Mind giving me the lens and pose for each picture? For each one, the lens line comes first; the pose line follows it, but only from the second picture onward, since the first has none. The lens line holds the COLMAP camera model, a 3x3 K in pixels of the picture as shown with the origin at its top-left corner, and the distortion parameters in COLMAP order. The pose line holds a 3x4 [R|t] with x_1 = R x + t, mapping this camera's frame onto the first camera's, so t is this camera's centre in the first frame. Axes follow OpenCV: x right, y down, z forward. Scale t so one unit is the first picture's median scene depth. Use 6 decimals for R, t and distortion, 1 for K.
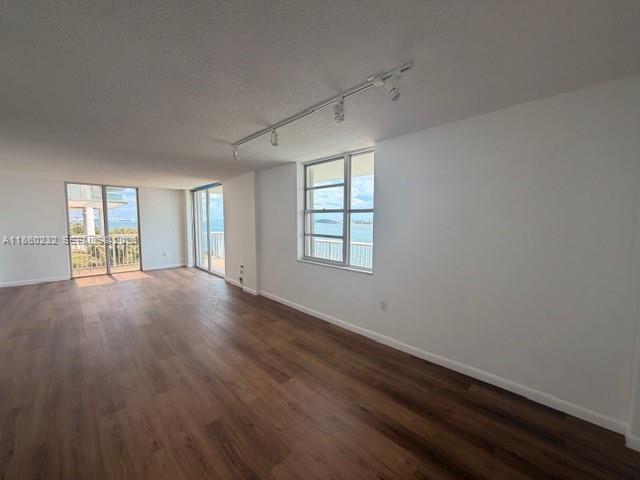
lens RADIAL K [[259.8, 0, 315.1], [0, 259.8, 244.3], [0, 0, 1]] dist [0.014769, -0.003086]
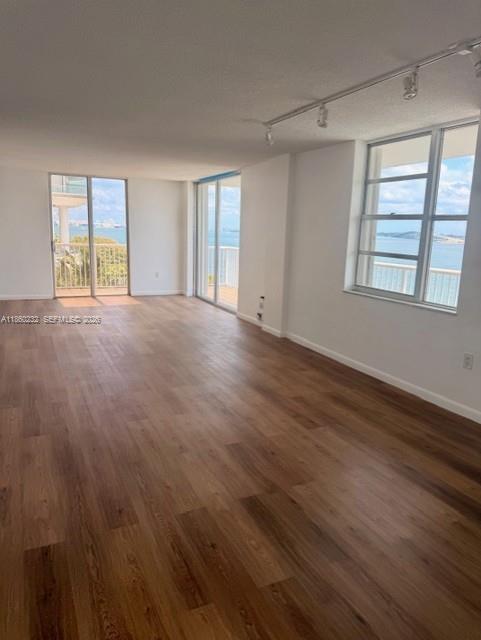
lens RADIAL K [[454.6, 0, 235.0], [0, 454.6, 313.6], [0, 0, 1]] dist [0.042945, -0.035417]
pose [[0.946861, 0.084186, -0.310429, 0.041950], [-0.056996, 0.993781, 0.095659, 0.028186], [0.316552, -0.072882, 0.945771, -0.254279]]
